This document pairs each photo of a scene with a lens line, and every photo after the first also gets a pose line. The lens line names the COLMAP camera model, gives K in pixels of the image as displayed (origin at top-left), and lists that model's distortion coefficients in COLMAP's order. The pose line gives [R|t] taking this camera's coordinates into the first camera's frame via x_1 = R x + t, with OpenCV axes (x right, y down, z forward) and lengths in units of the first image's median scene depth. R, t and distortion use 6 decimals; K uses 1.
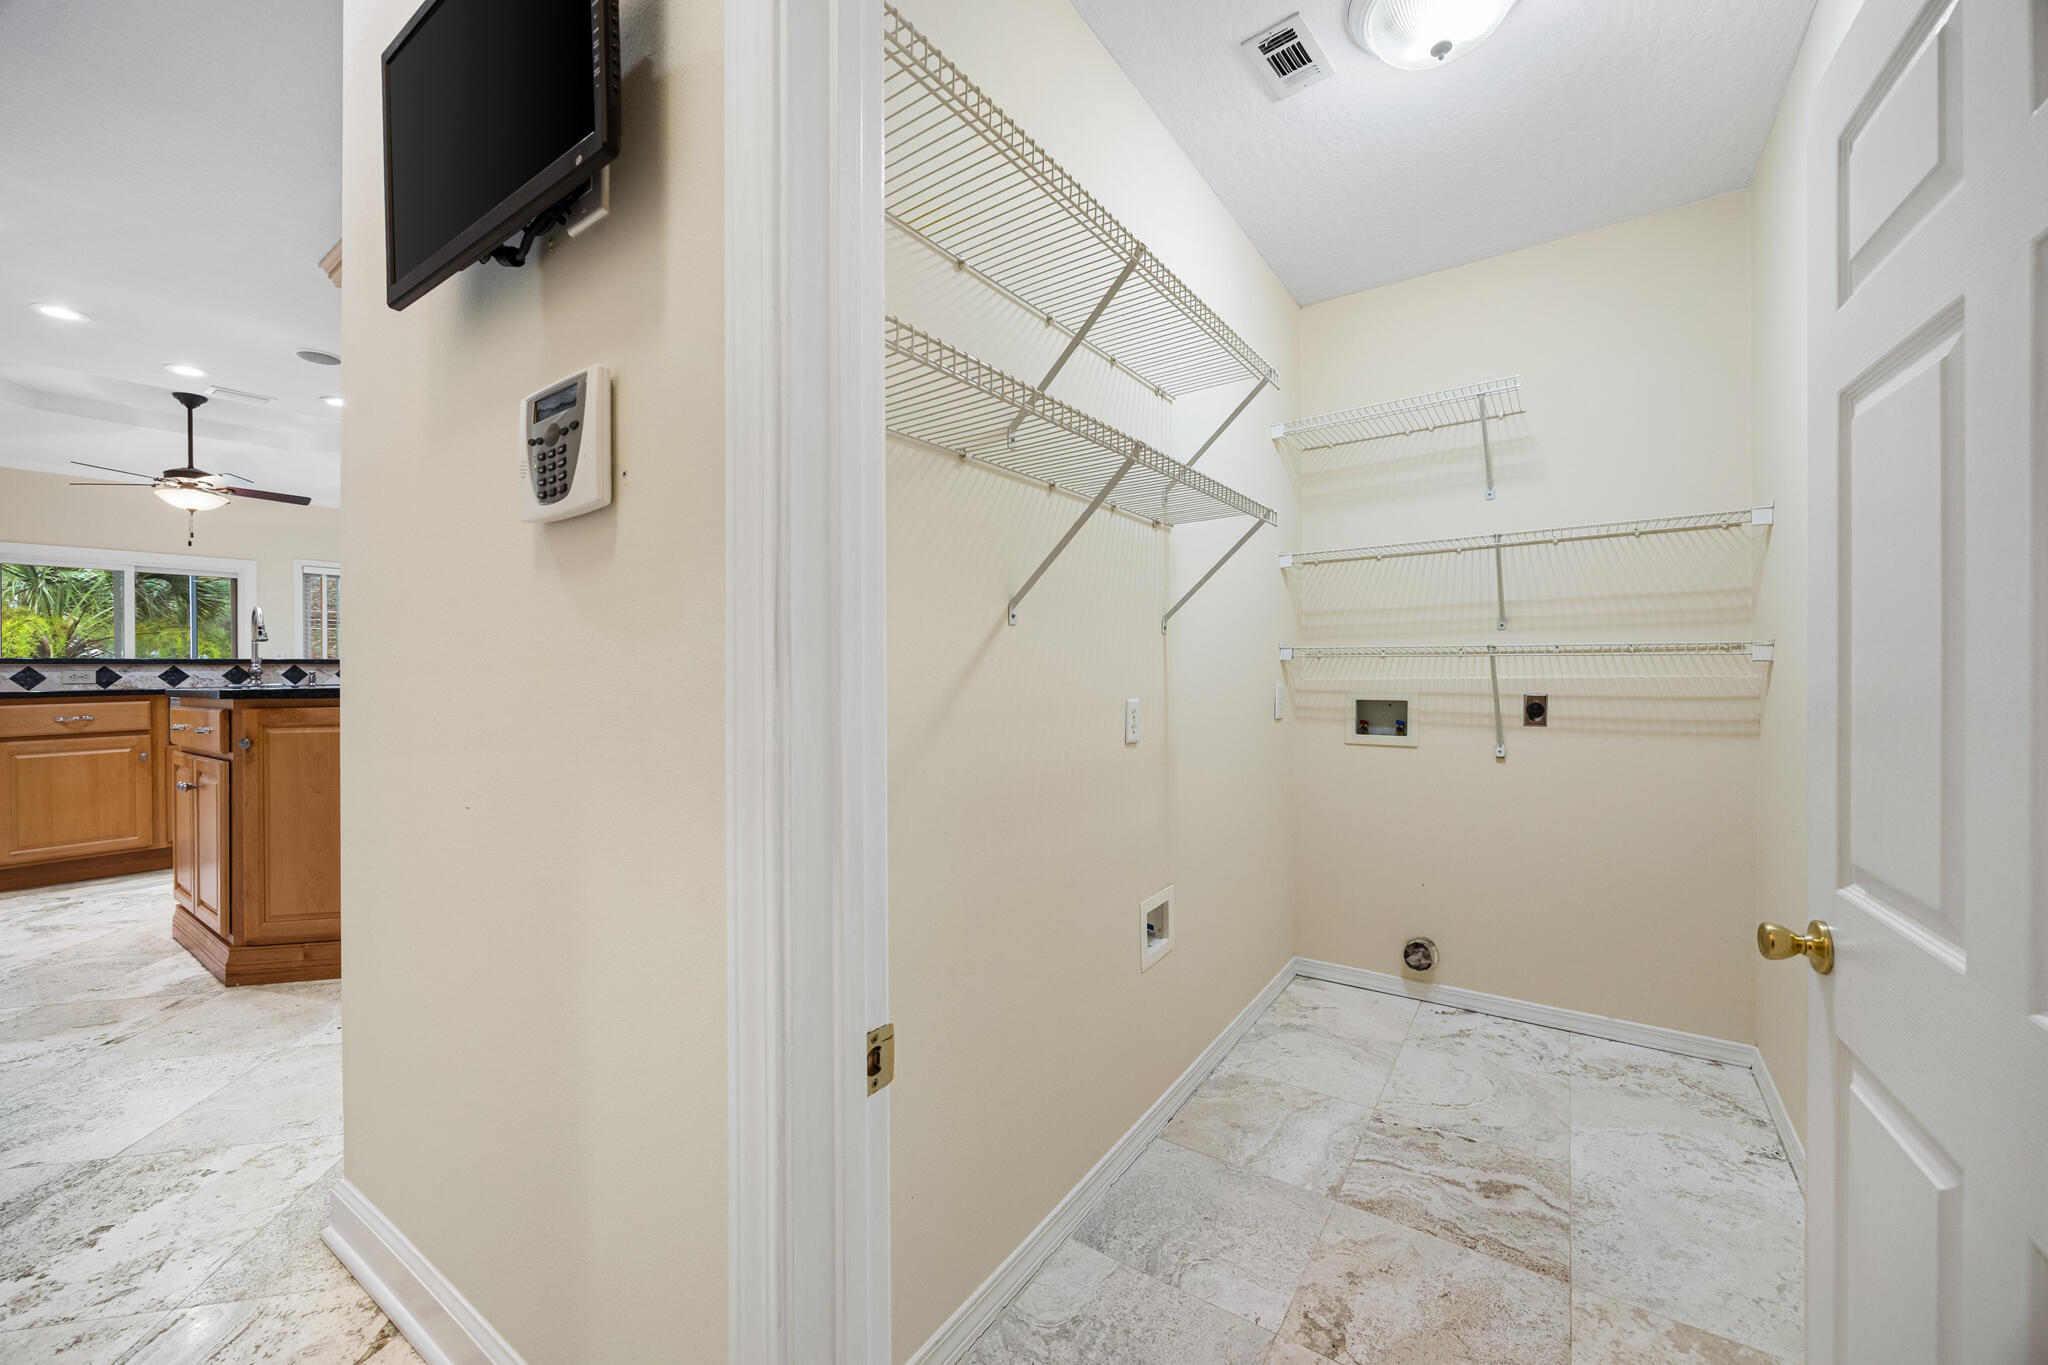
lens RADIAL K [[798.9, 0, 1031.2], [0, 798.9, 667.4], [0, 0, 1]] dist [-0.006593, 0.000155]
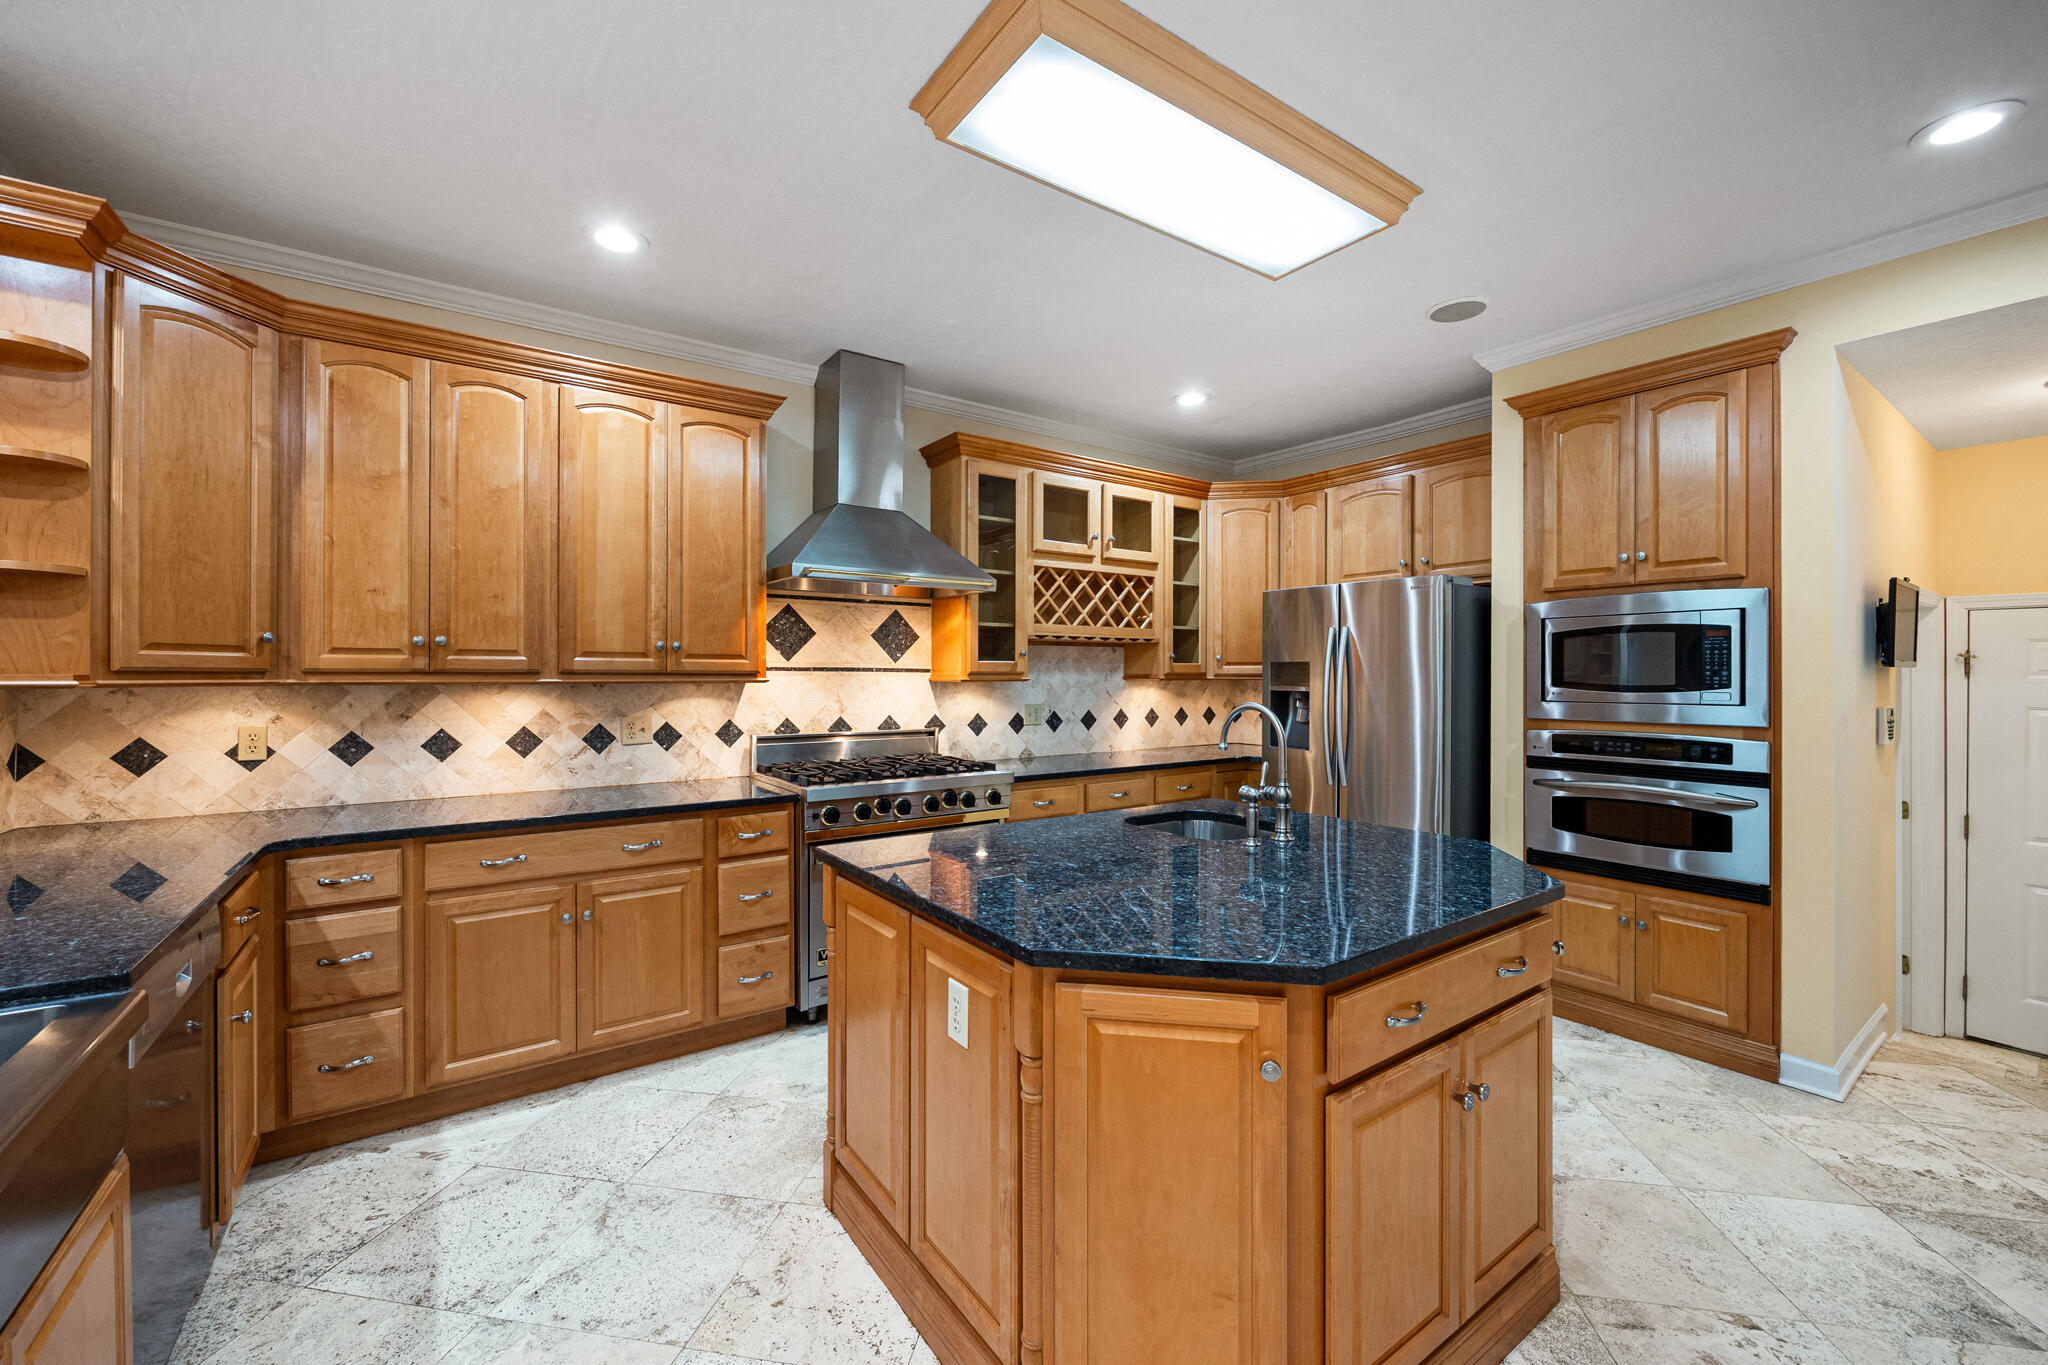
lens RADIAL K [[798.9, 0, 1035.8], [0, 798.9, 675.6], [0, 0, 1]] dist [-0.006593, 0.000155]
pose [[0.339082, 0.013069, 0.940666, -1.025056], [-0.014882, 0.999853, -0.008527, -0.081783], [-0.940639, -0.011108, 0.339227, 0.666670]]
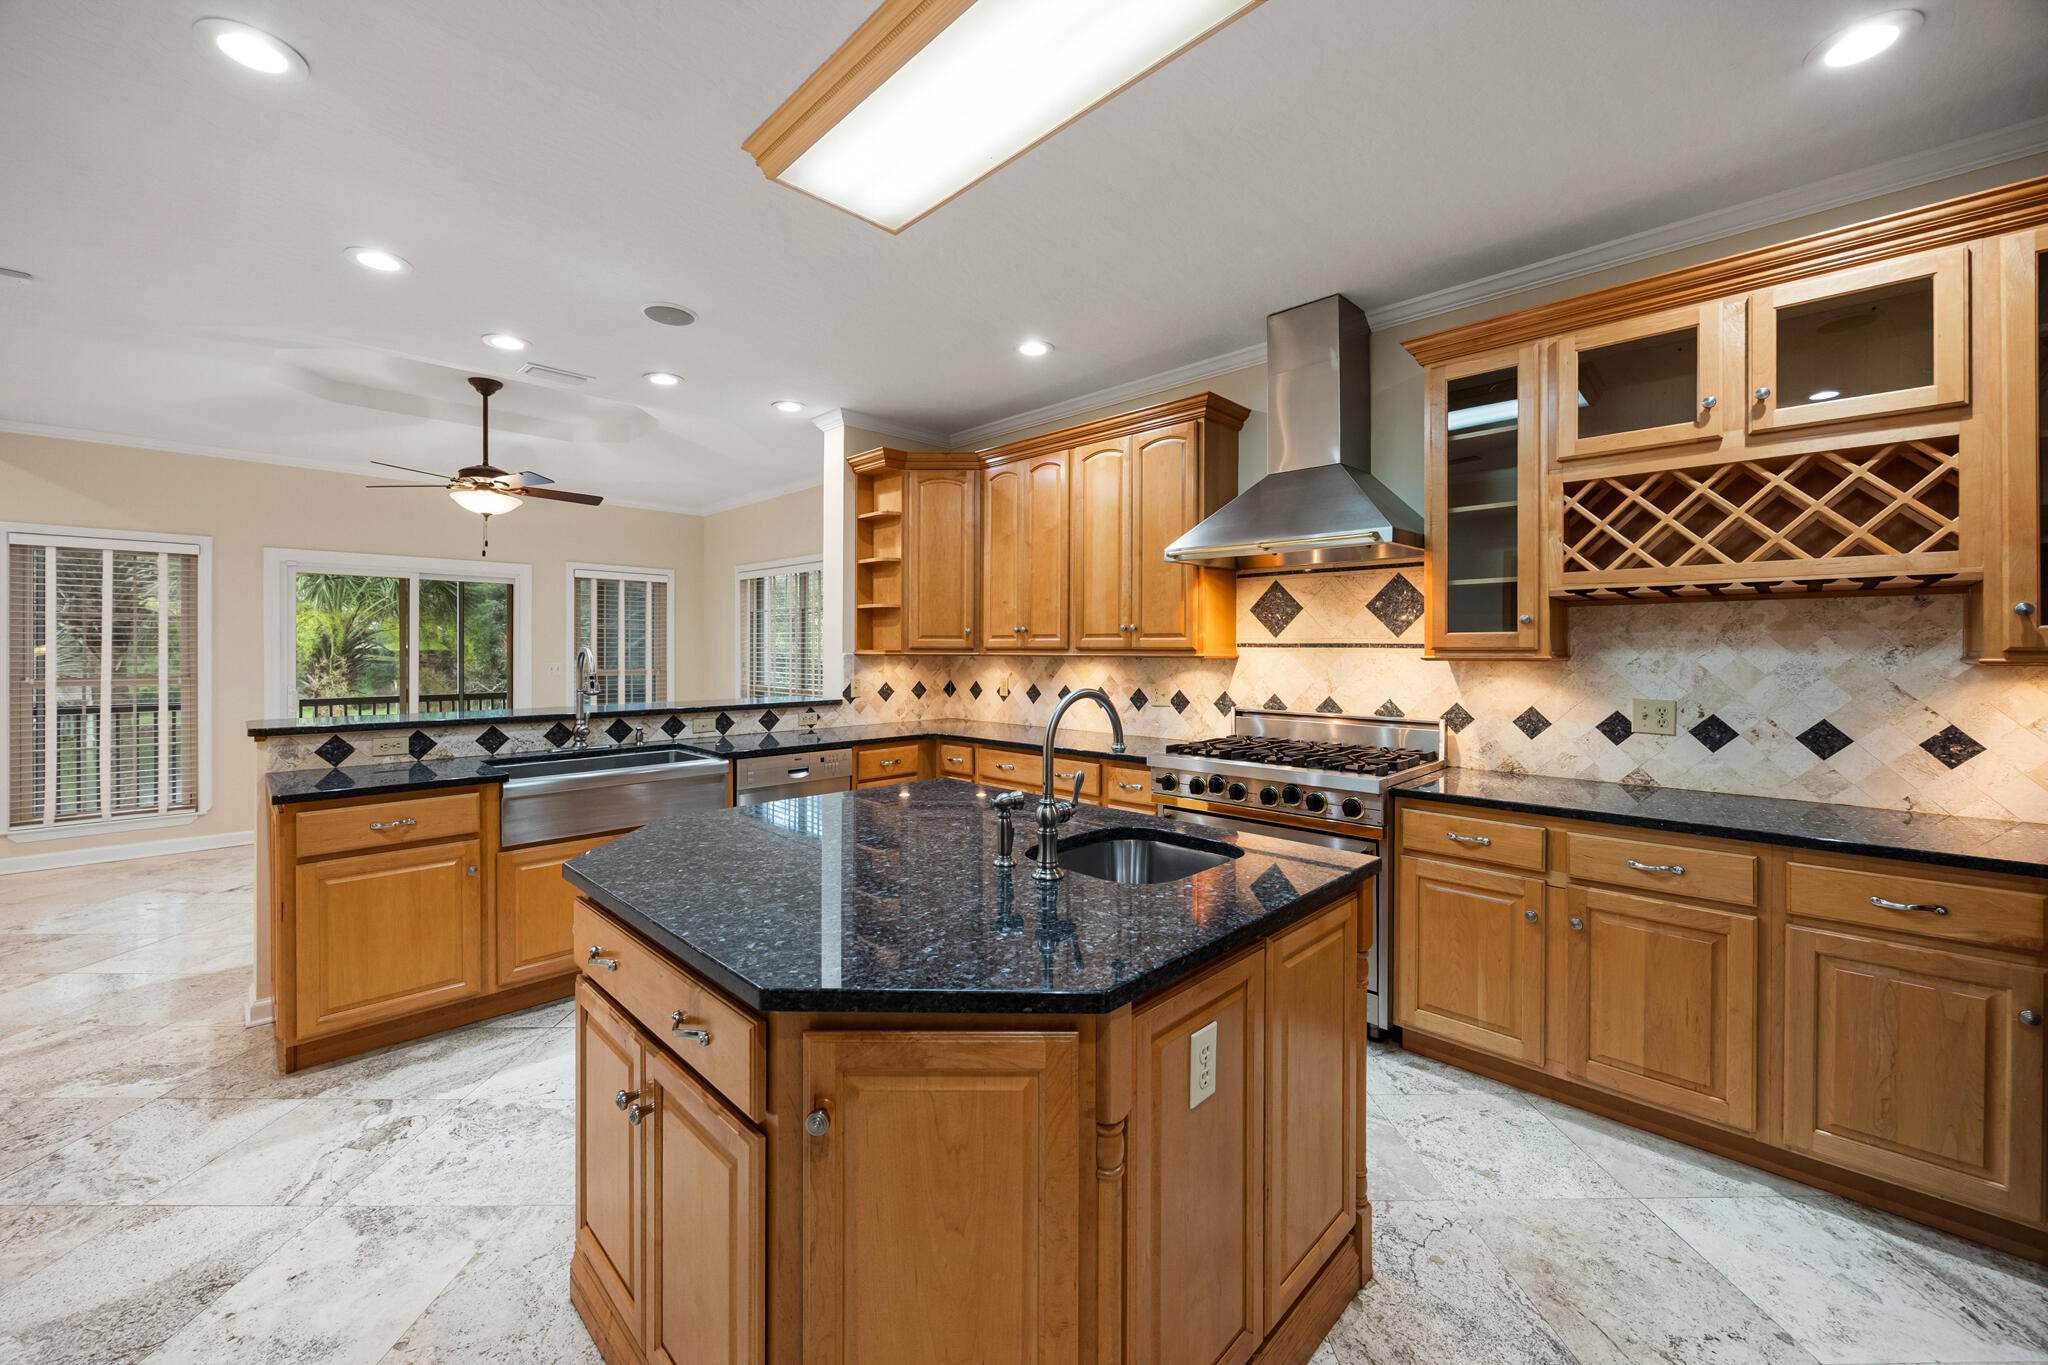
lens RADIAL K [[798.9, 0, 1028.7], [0, 798.9, 644.9], [0, 0, 1]] dist [-0.006593, 0.000155]
pose [[0.986507, 0.016049, -0.162931, -0.442260], [-0.015340, 0.999867, 0.005607, -0.093162], [0.162999, -0.003032, 0.986622, 0.321569]]
